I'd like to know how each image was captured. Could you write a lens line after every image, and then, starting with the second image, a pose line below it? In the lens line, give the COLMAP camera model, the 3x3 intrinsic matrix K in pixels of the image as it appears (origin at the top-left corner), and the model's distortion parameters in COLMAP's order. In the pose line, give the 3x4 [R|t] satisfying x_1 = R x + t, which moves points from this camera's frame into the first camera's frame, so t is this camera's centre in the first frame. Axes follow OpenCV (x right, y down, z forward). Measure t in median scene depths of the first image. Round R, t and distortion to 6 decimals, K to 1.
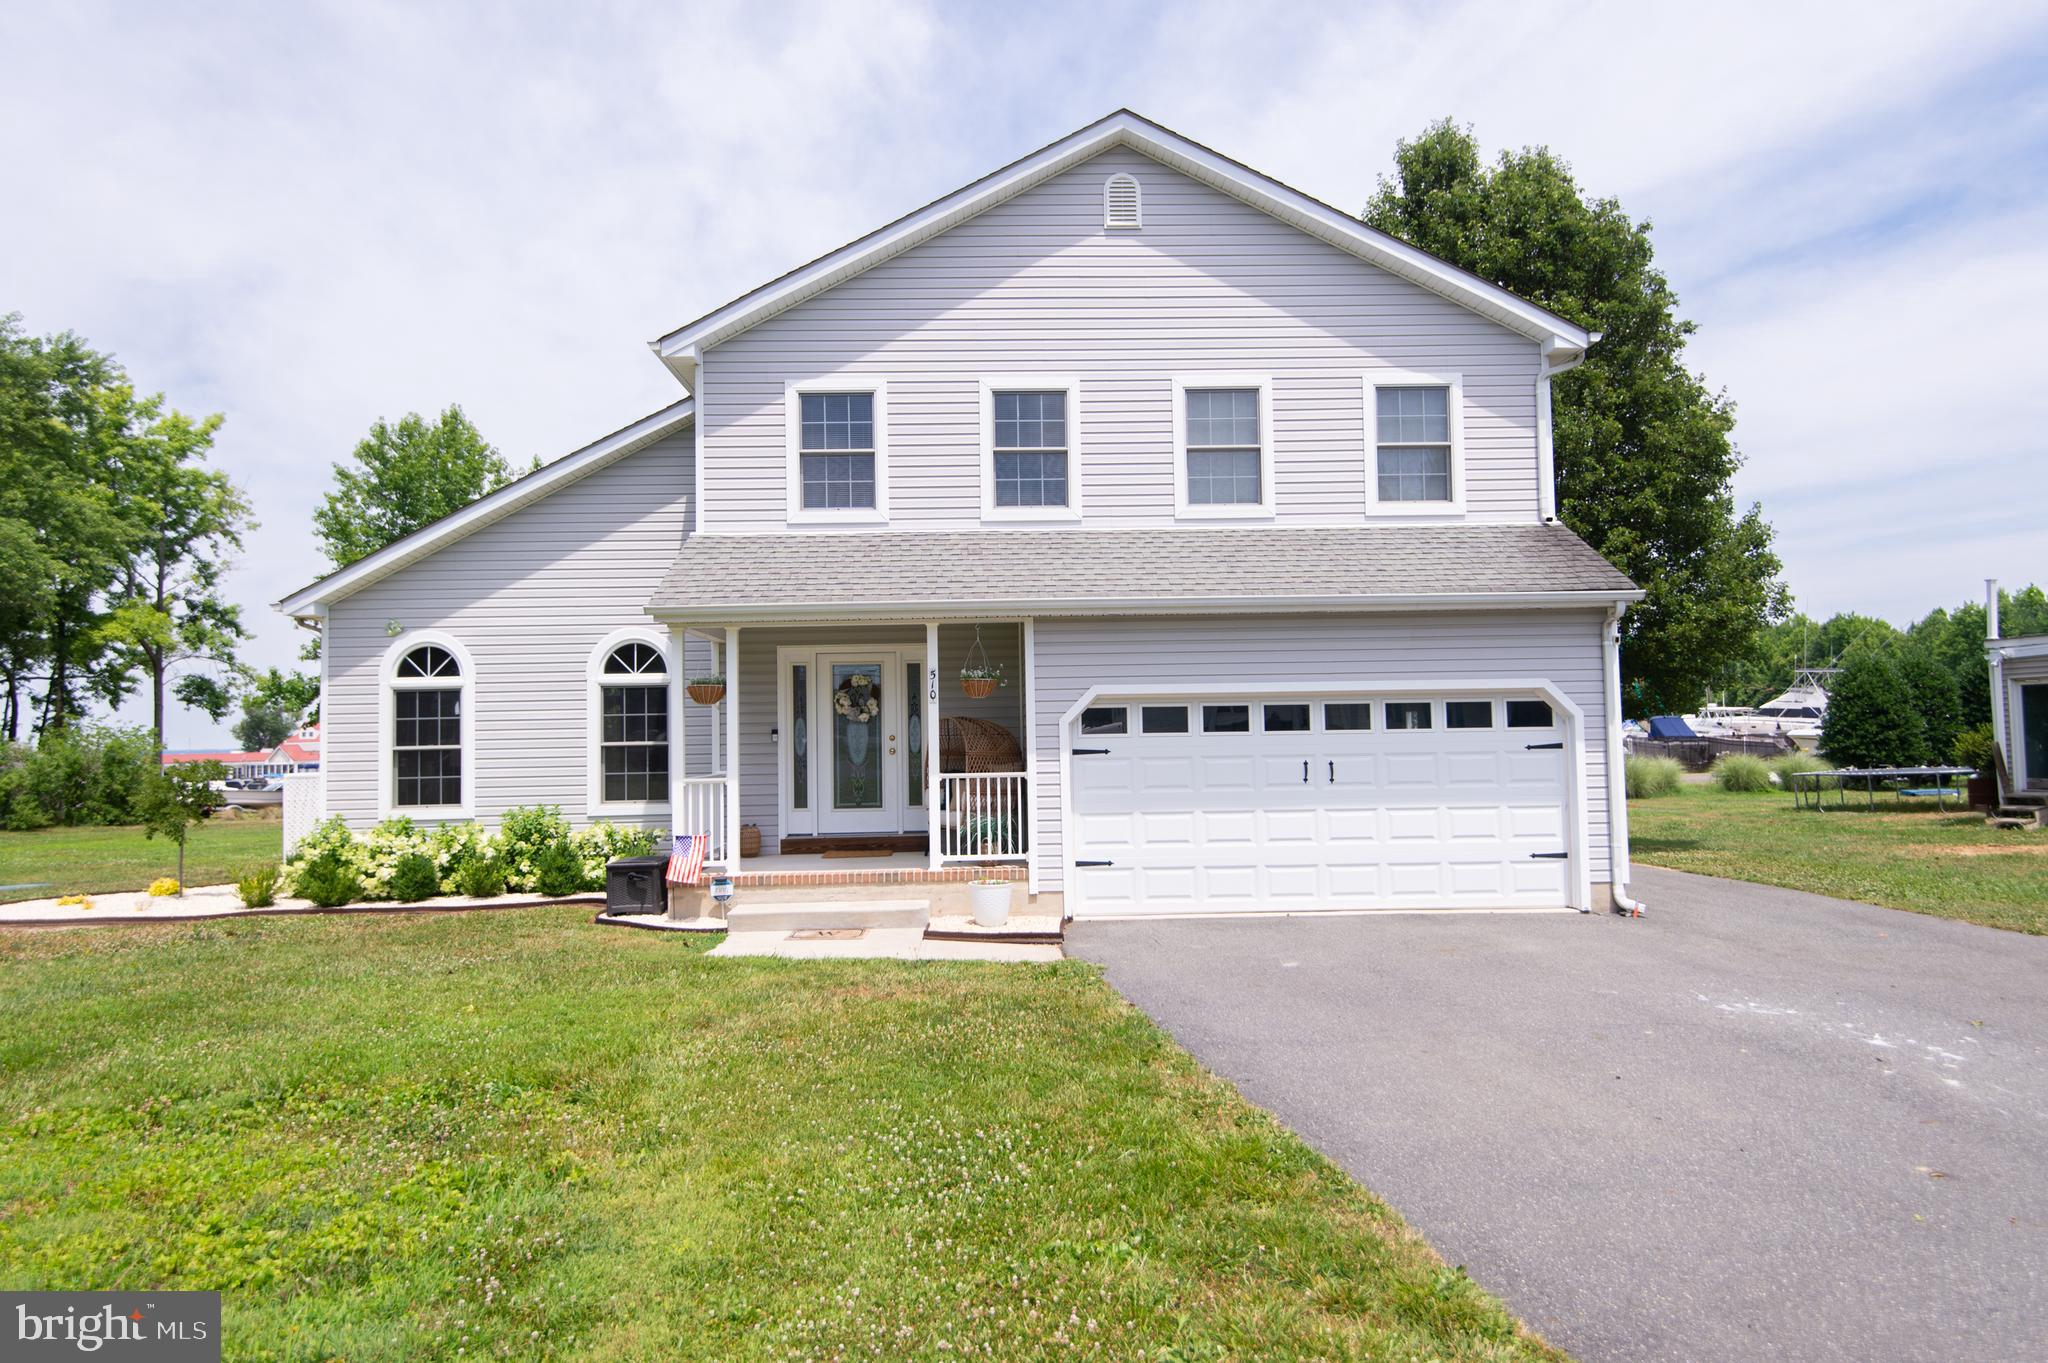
lens RADIAL K [[1221.5, 0, 1024.0], [0, 1221.5, 681.5], [0, 0, 1]] dist [0.012093, -0.000097]
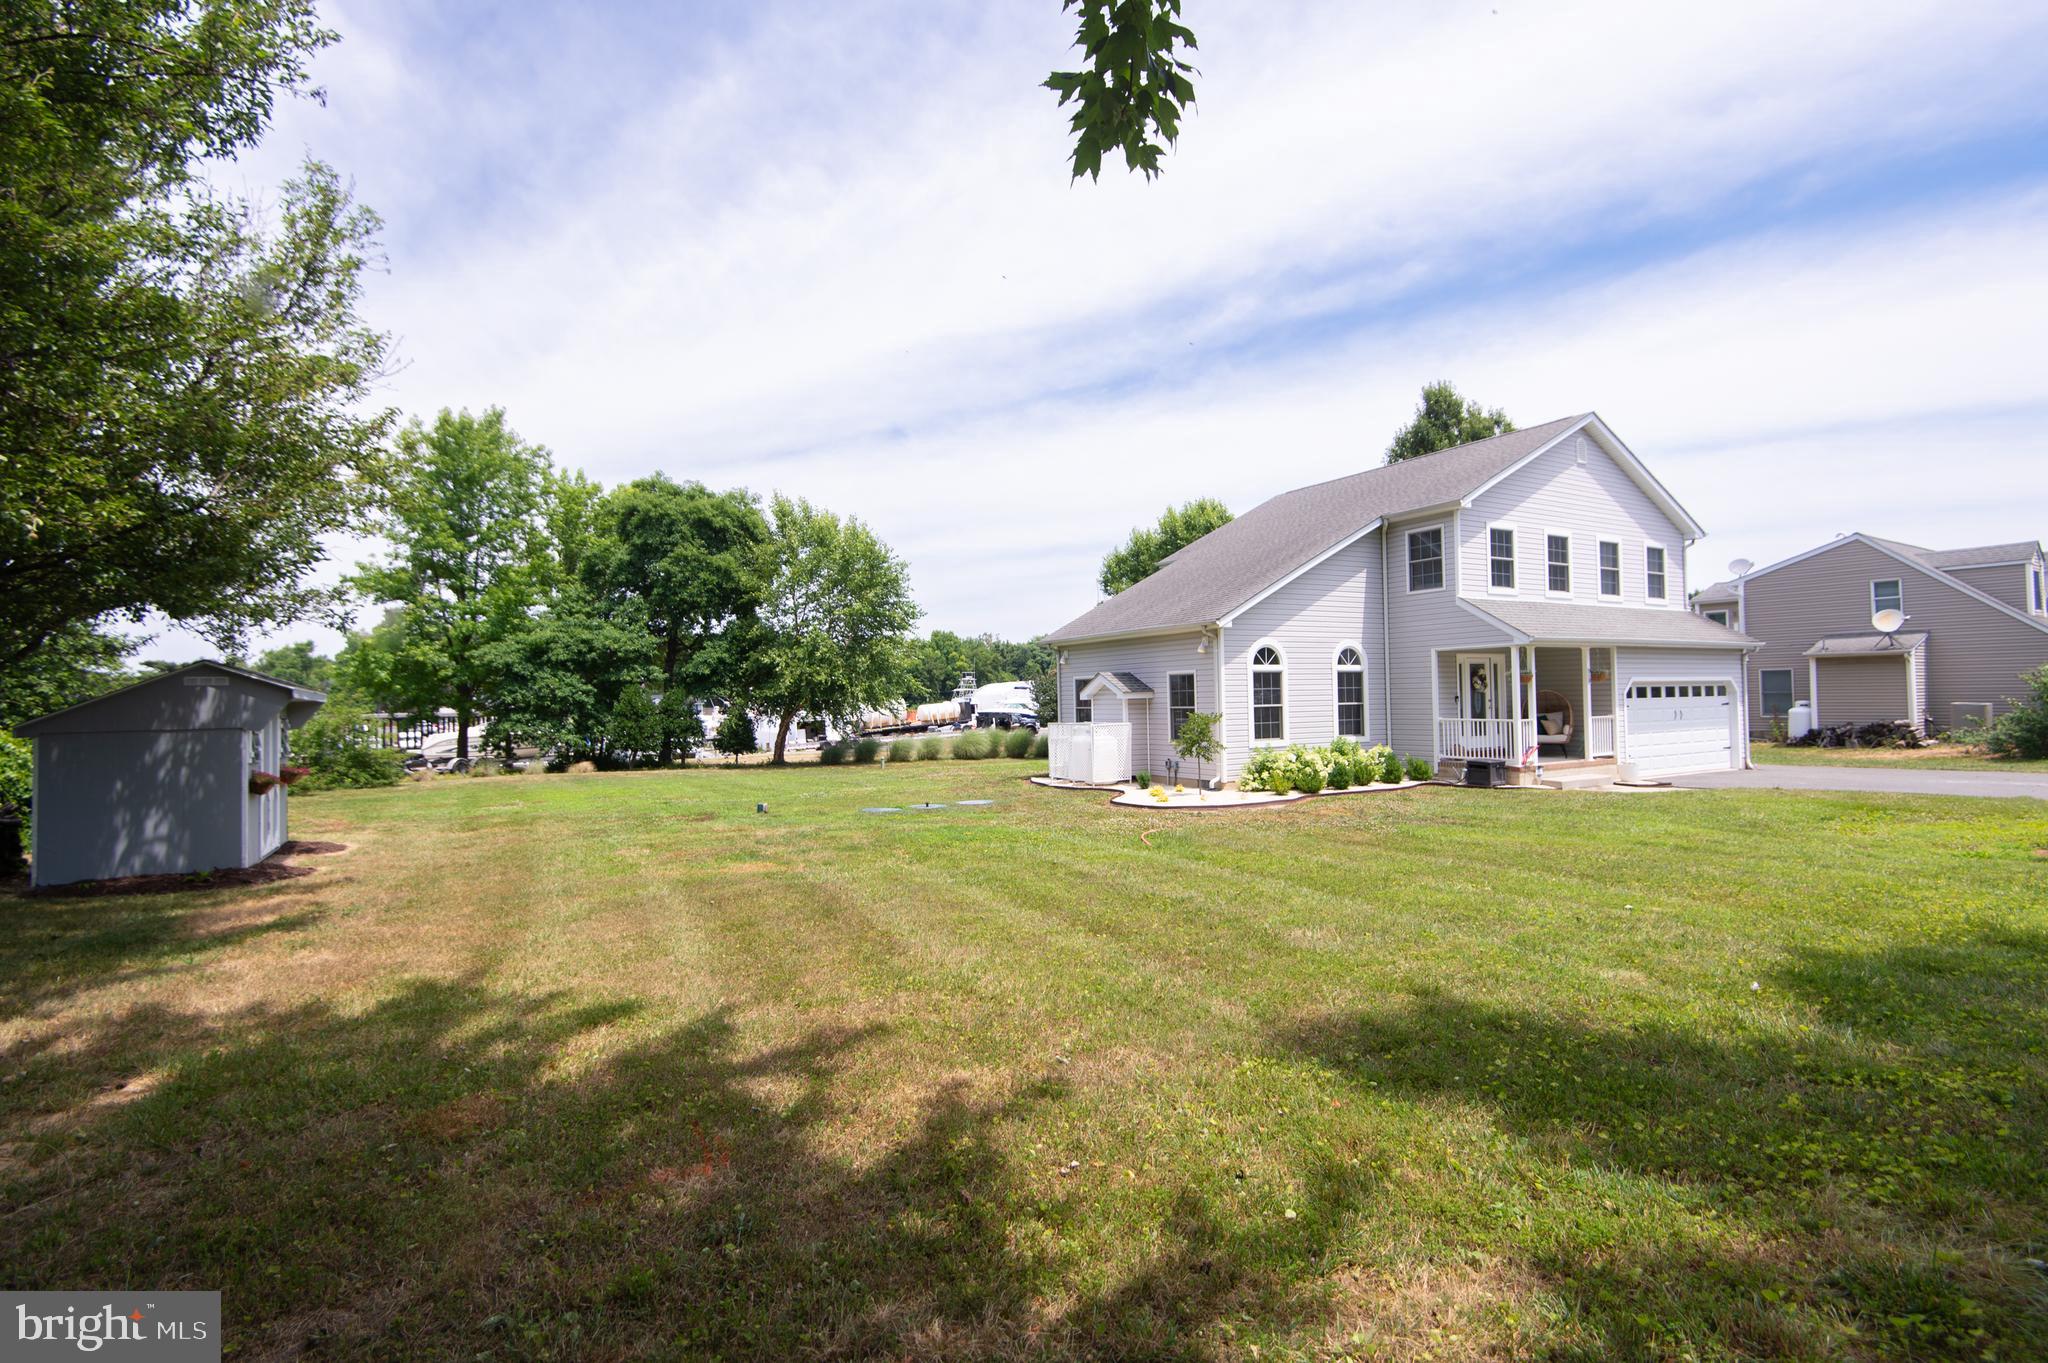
lens RADIAL K [[937.5, 0, 1029.5], [0, 937.5, 674.8], [0, 0, 1]] dist [0.046999, -0.030670]
pose [[0.874573, 0.014787, 0.484668, -1.588365], [-0.020655, 0.999764, 0.006770, 0.009279], [-0.484454, -0.015932, 0.874672, 0.001486]]
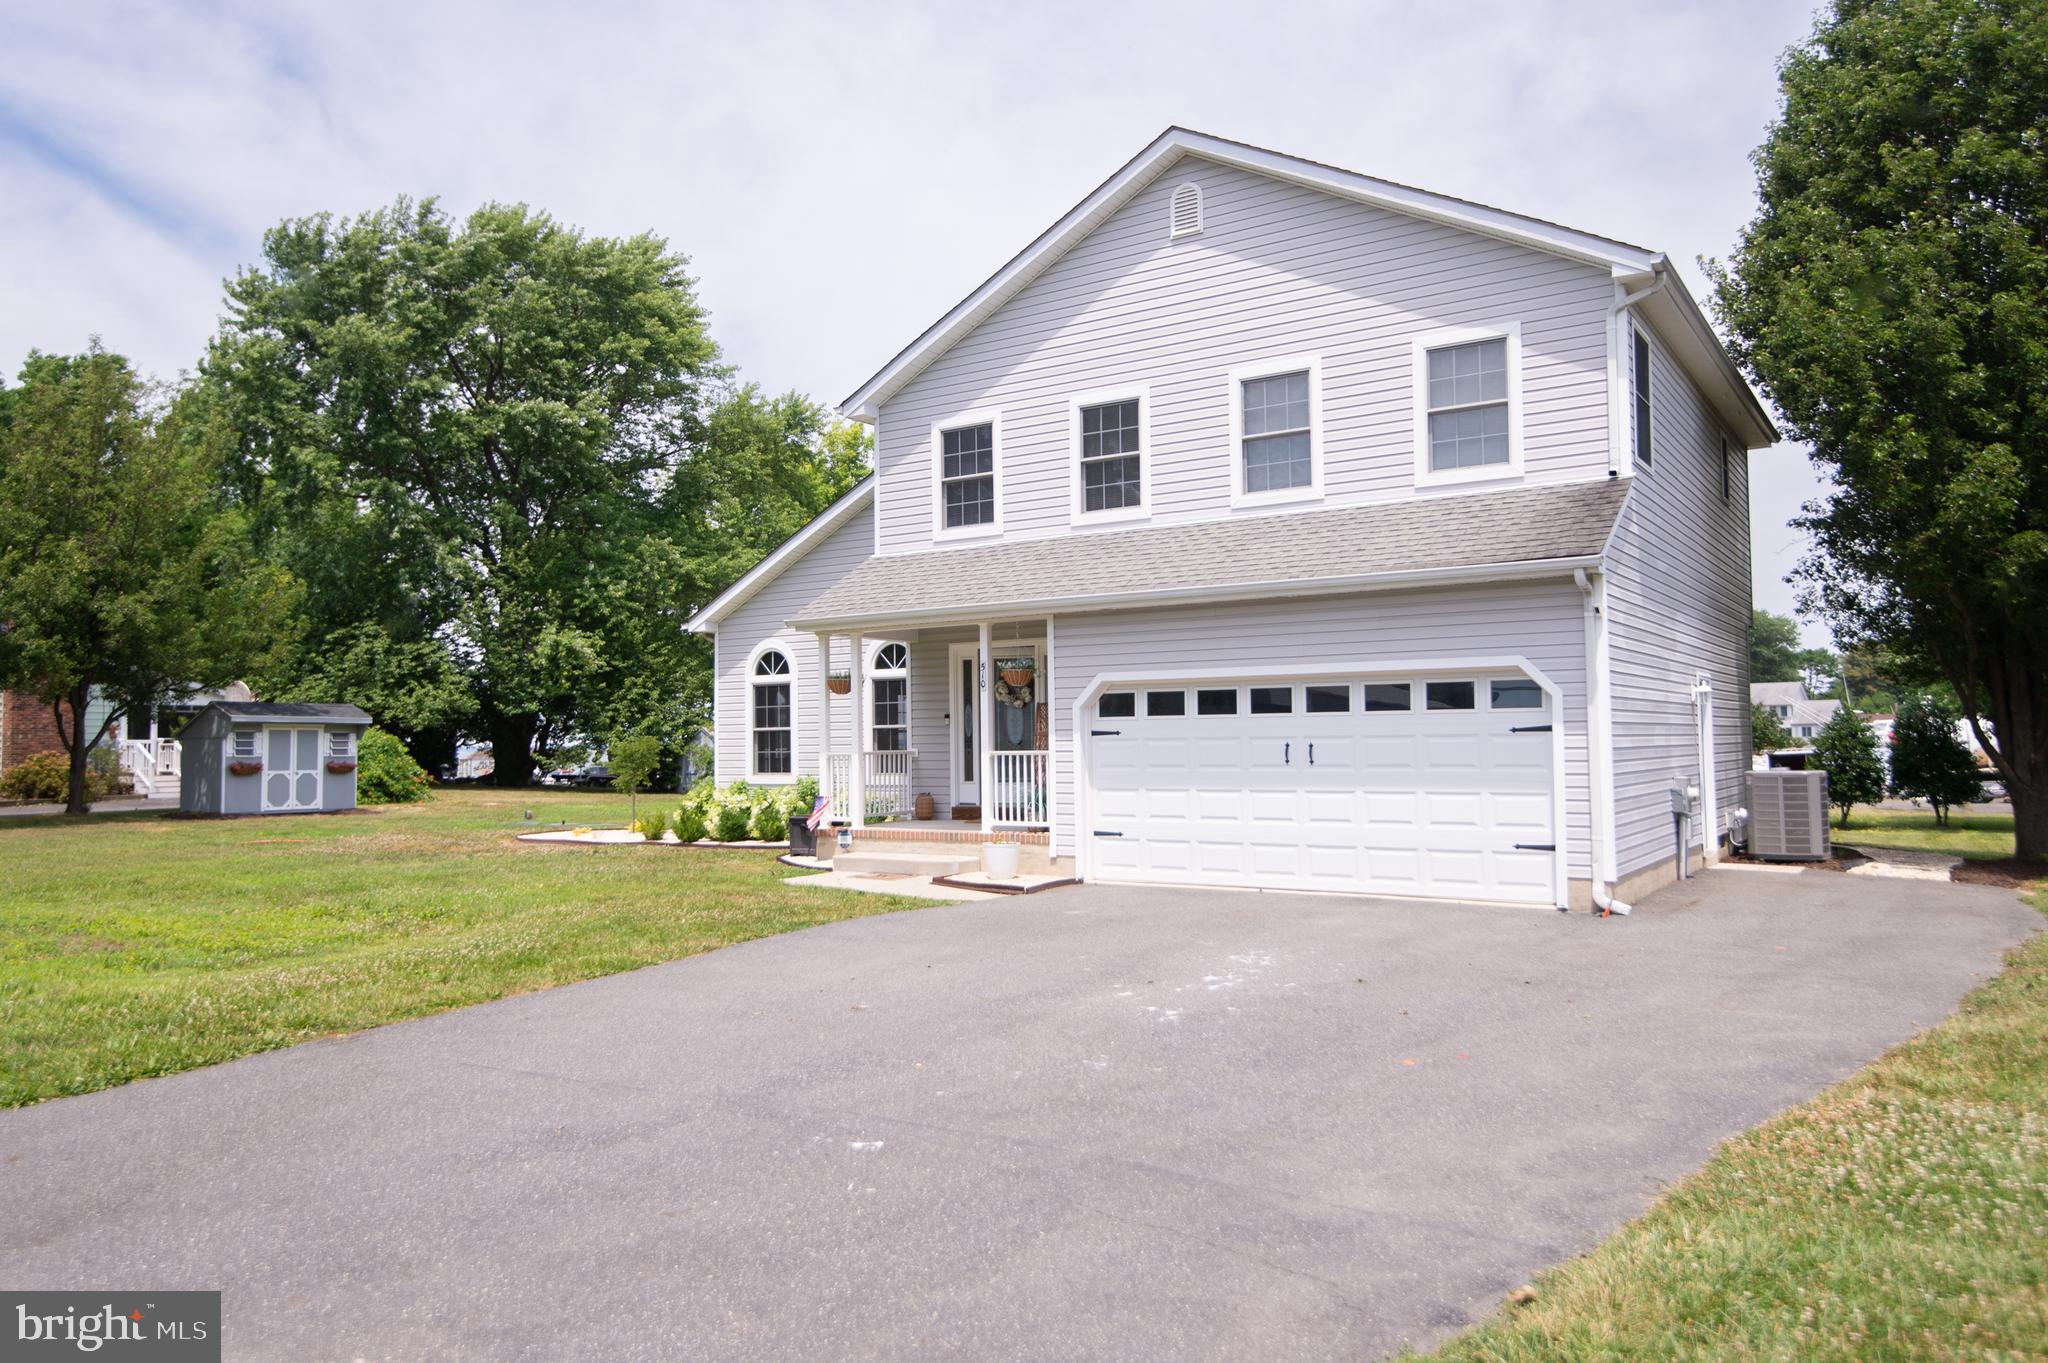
lens RADIAL K [[1422.5, 0, 996.3], [0, 1422.5, 686.1], [0, 0, 1]] dist [0.003831, 0.000266]
pose [[0.807215, -0.015778, -0.590047, 0.670439], [0.027324, 0.999570, 0.010652, -0.001615], [0.589625, -0.024721, 0.807299, -0.092767]]
